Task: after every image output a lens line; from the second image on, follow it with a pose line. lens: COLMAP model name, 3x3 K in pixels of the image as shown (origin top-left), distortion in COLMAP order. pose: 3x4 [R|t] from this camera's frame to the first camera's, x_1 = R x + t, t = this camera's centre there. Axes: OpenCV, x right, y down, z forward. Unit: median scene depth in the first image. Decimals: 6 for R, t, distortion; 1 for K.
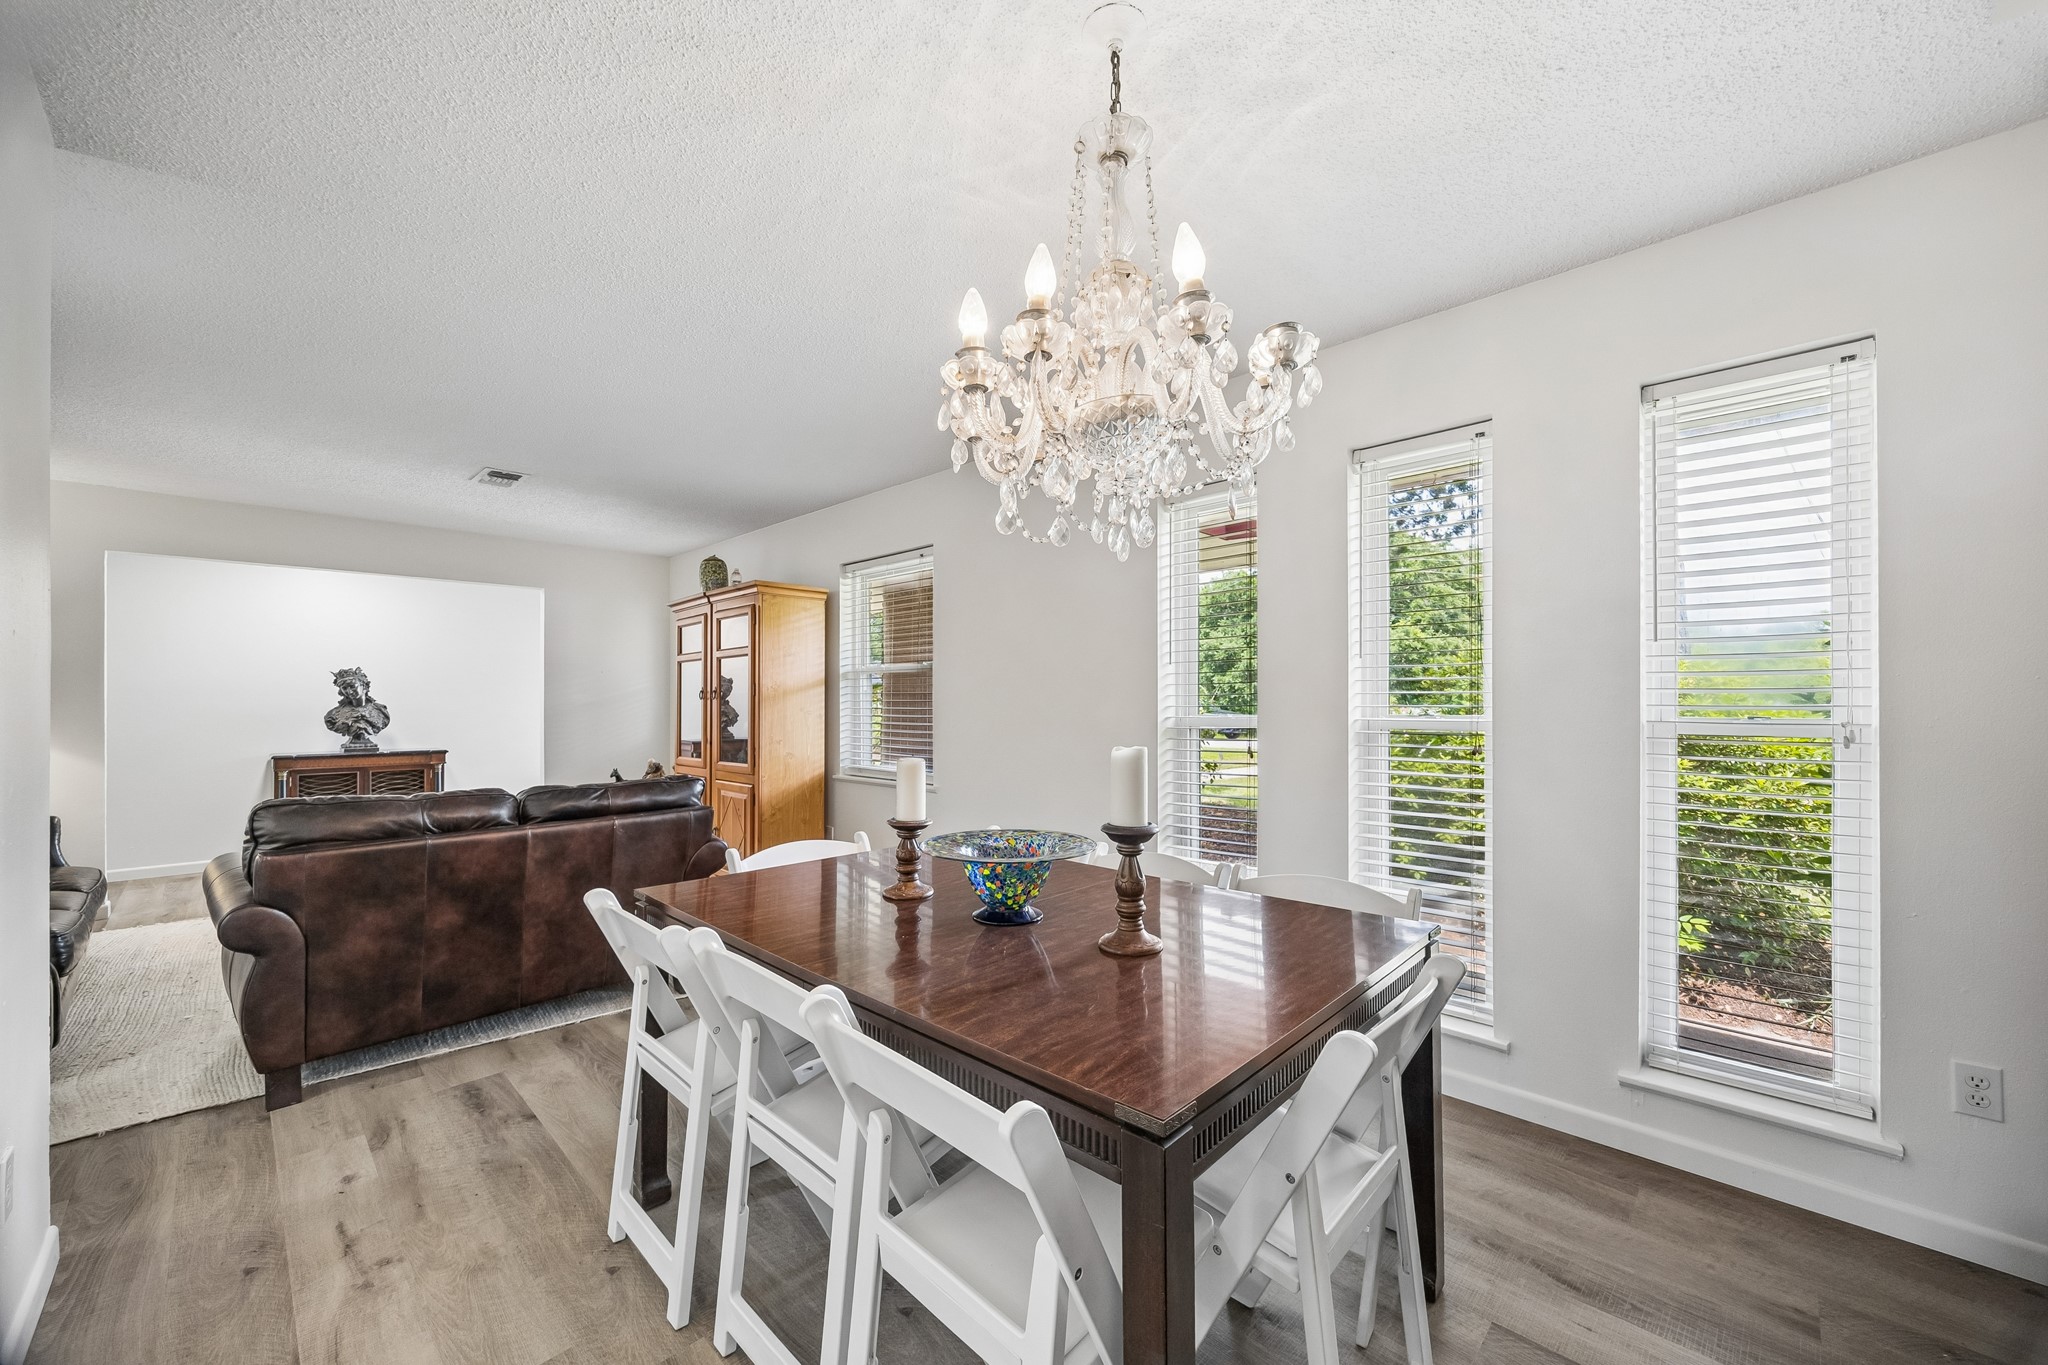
lens RADIAL K [[790.4, 0, 1029.6], [0, 790.4, 696.6], [0, 0, 1]] dist [-0.003411, 0.000375]
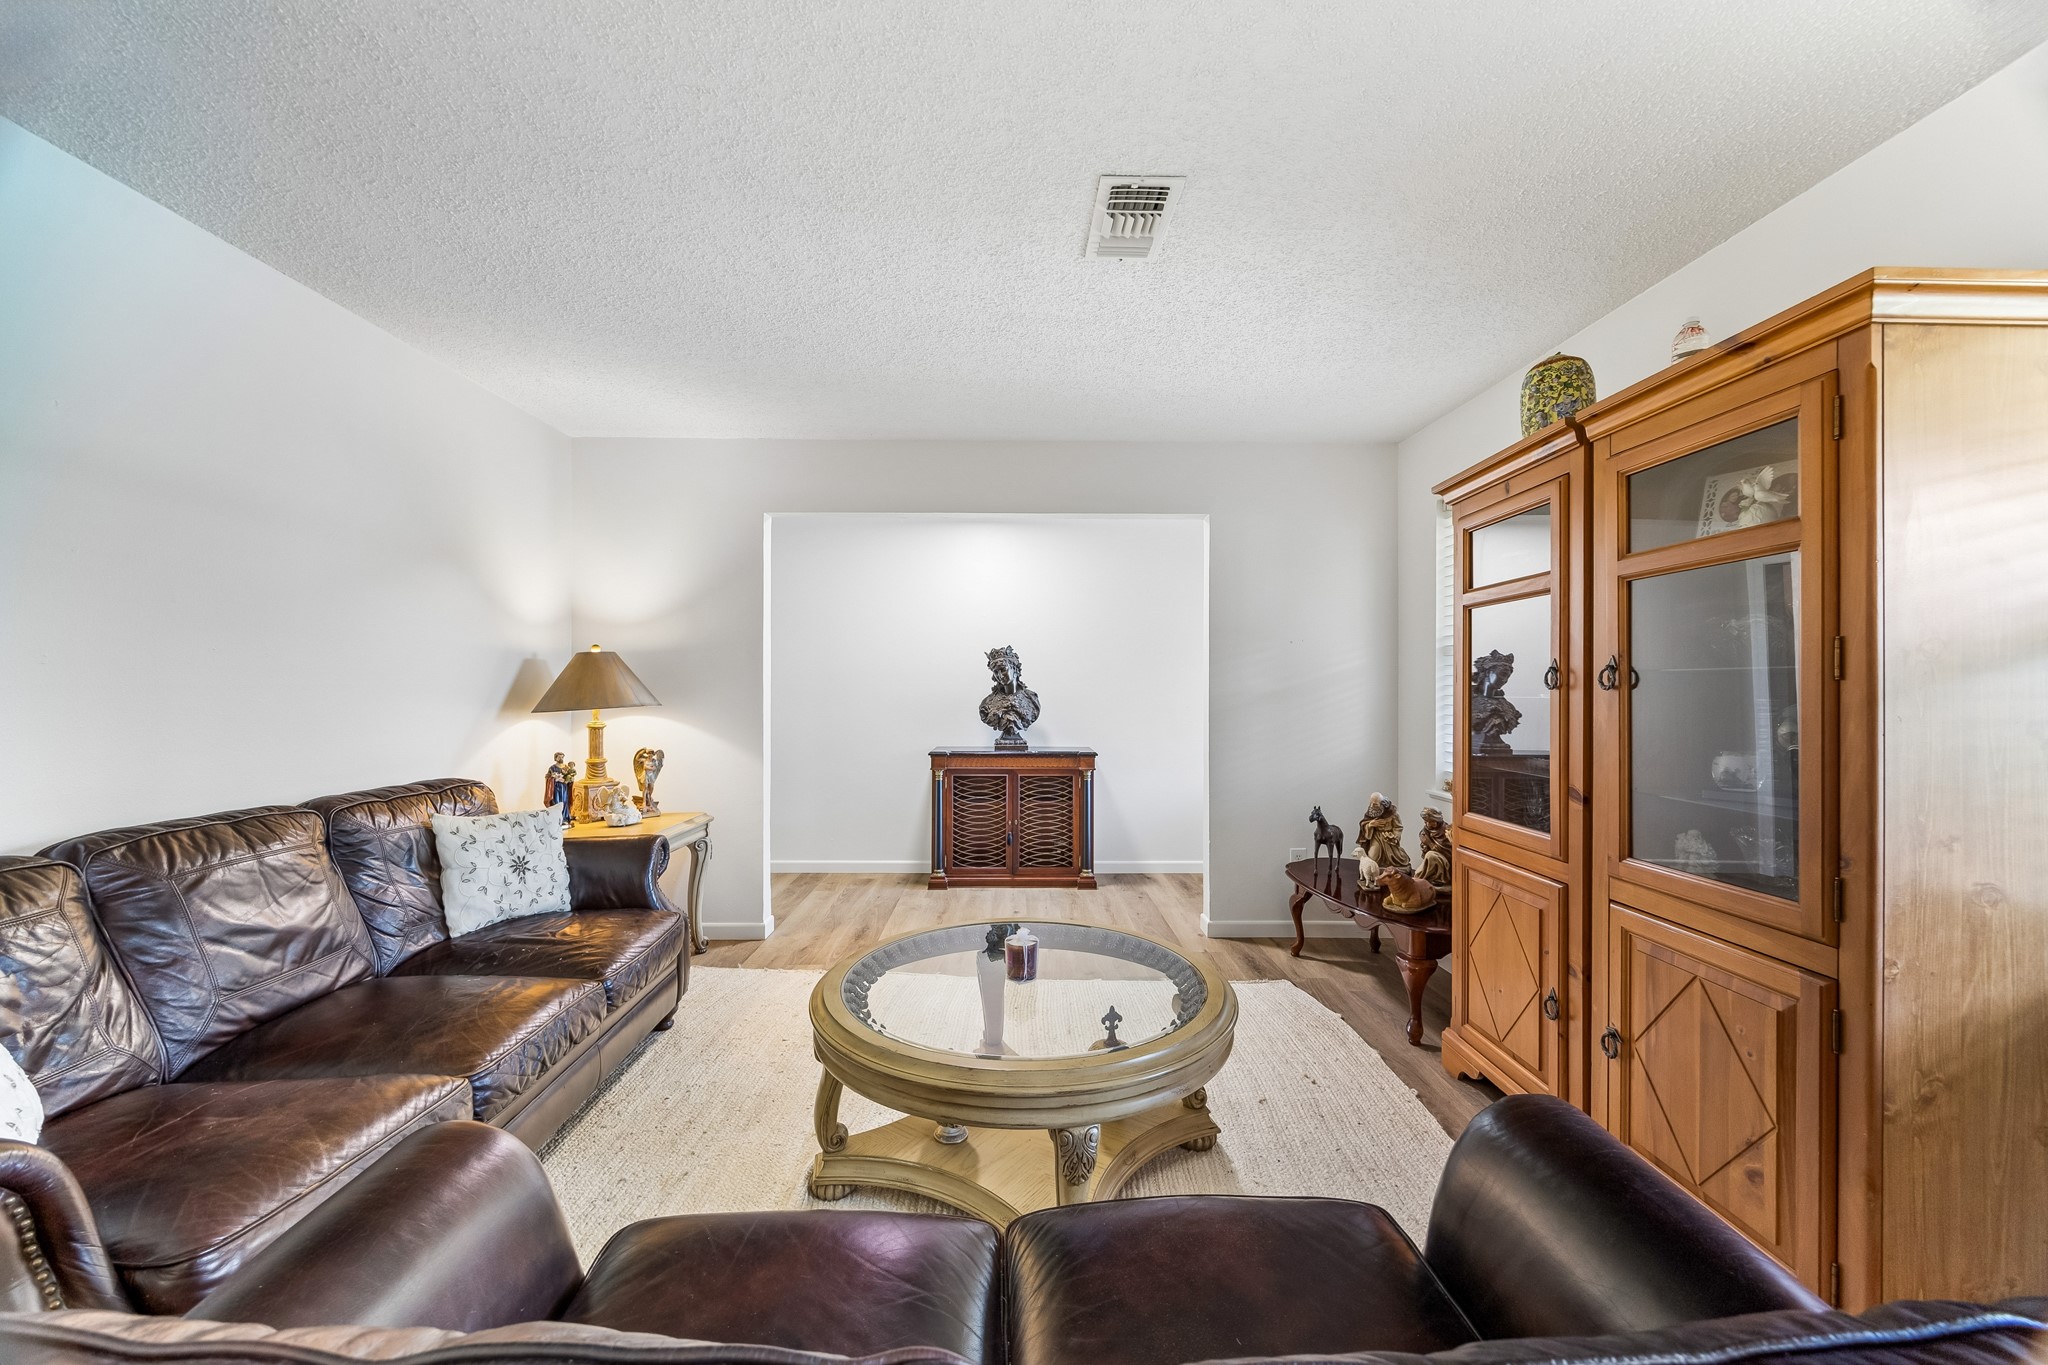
lens RADIAL K [[790.4, 0, 1027.1], [0, 790.4, 686.6], [0, 0, 1]] dist [-0.003411, 0.000375]
pose [[0.716279, 0.002897, -0.697808, -0.268251], [0.001808, 0.999980, 0.006006, -0.000299], [0.697812, -0.005564, 0.716259, 0.428984]]
